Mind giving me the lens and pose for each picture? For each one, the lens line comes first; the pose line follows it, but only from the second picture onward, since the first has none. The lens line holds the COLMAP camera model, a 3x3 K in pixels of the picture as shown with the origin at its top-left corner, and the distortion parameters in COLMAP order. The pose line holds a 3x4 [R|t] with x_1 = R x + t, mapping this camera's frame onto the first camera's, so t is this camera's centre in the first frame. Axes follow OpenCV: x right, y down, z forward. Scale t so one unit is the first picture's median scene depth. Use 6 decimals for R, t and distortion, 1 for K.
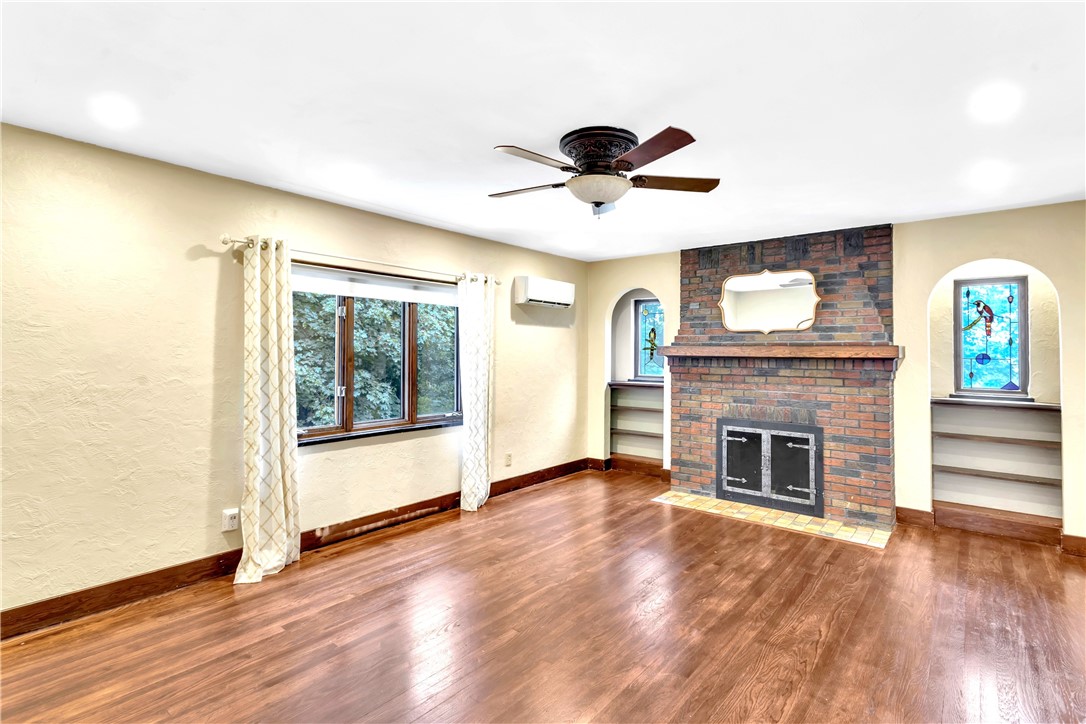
lens RADIAL K [[528.7, 0, 519.3], [0, 528.7, 345.3], [0, 0, 1]] dist [-0.004819, 0.002970]
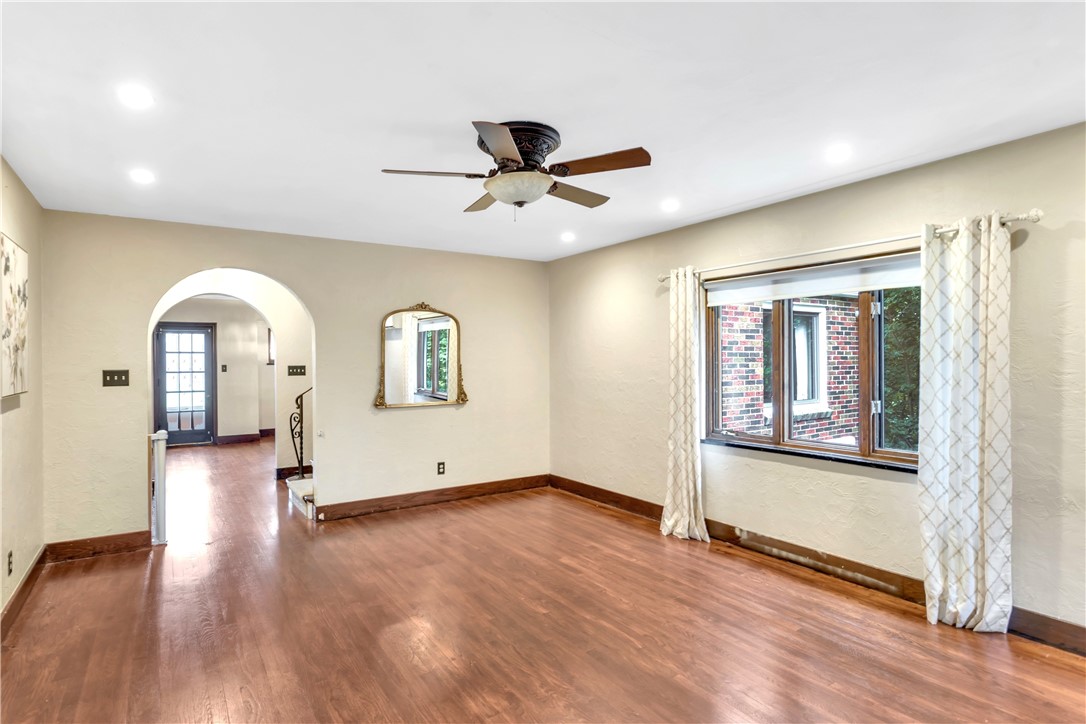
lens RADIAL K [[548.9, 0, 542.0], [0, 548.9, 361.2], [0, 0, 1]] dist [-0.000400, 0.000072]
pose [[-0.251920, -0.000110, -0.967748, 0.679421], [0.020459, 0.999776, -0.005439, 0.011506], [0.967532, -0.021169, -0.251862, 0.791673]]
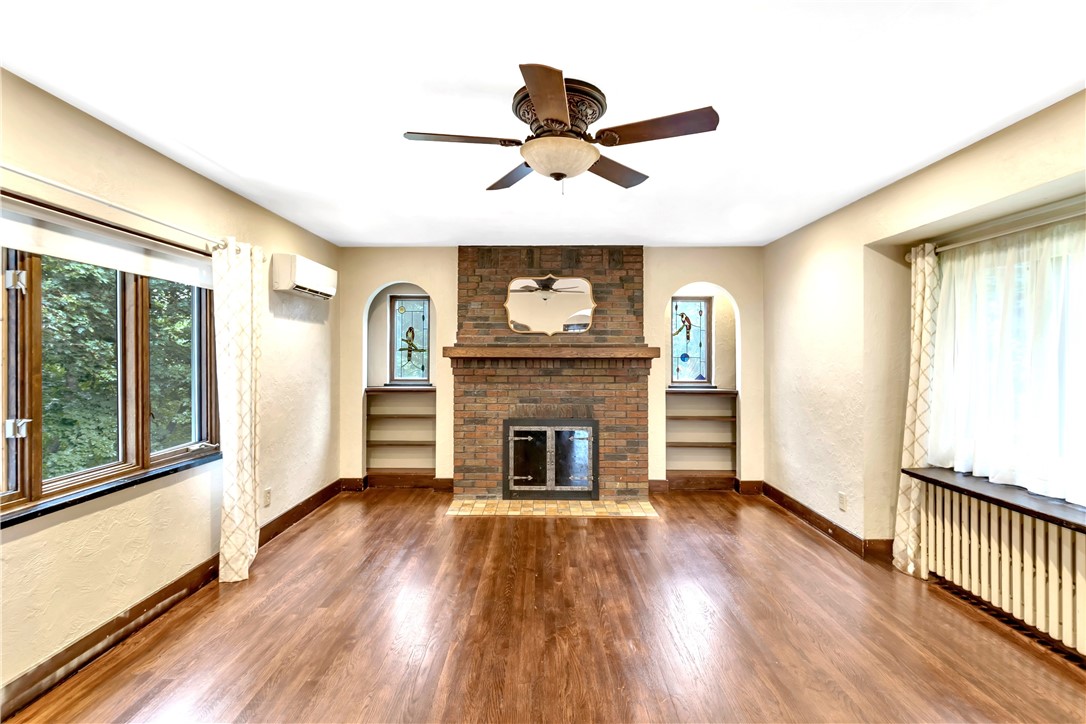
lens RADIAL K [[528.7, 0, 527.4], [0, 528.7, 355.1], [0, 0, 1]] dist [-0.004819, 0.002970]
pose [[0.768702, -0.005672, 0.639582, -0.262069], [-0.004966, 0.999878, 0.014836, 0.001830], [-0.639588, -0.014580, 0.768579, 0.237578]]
